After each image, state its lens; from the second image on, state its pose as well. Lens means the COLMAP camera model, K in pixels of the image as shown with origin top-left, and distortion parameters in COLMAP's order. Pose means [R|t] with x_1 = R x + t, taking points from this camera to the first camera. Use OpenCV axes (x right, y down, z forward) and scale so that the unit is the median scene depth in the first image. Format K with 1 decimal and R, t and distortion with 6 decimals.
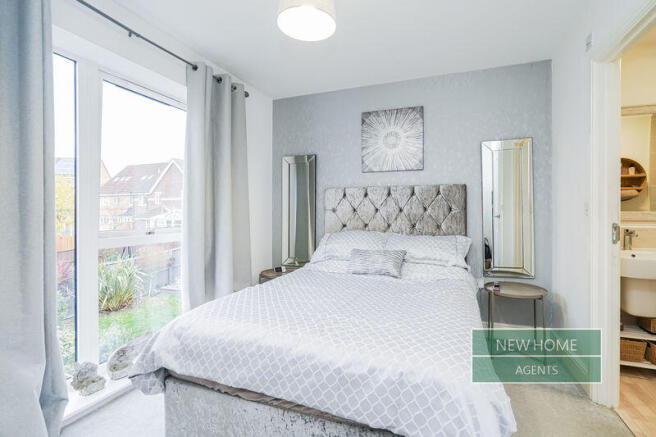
lens RADIAL K [[305.1, 0, 345.1], [0, 305.1, 215.2], [0, 0, 1]] dist [-0.016182, 0.000381]
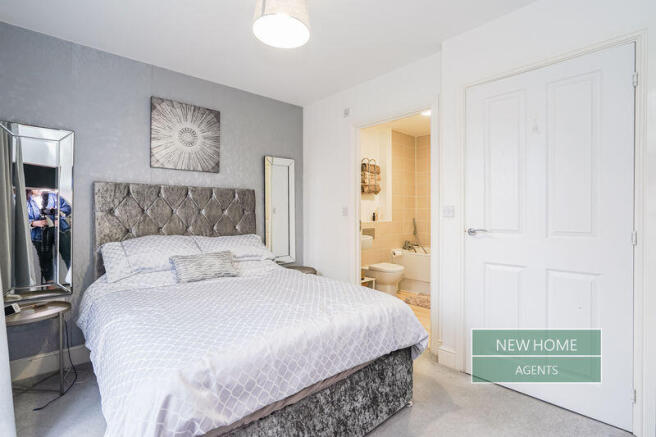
lens RADIAL K [[305.1, 0, 330.2], [0, 305.1, 214.9], [0, 0, 1]] dist [-0.016182, 0.000381]
pose [[0.475472, -0.002681, 0.879727, -0.497331], [0.010915, 0.999936, -0.002852, 0.000916], [-0.879663, 0.010958, 0.475471, 0.185793]]
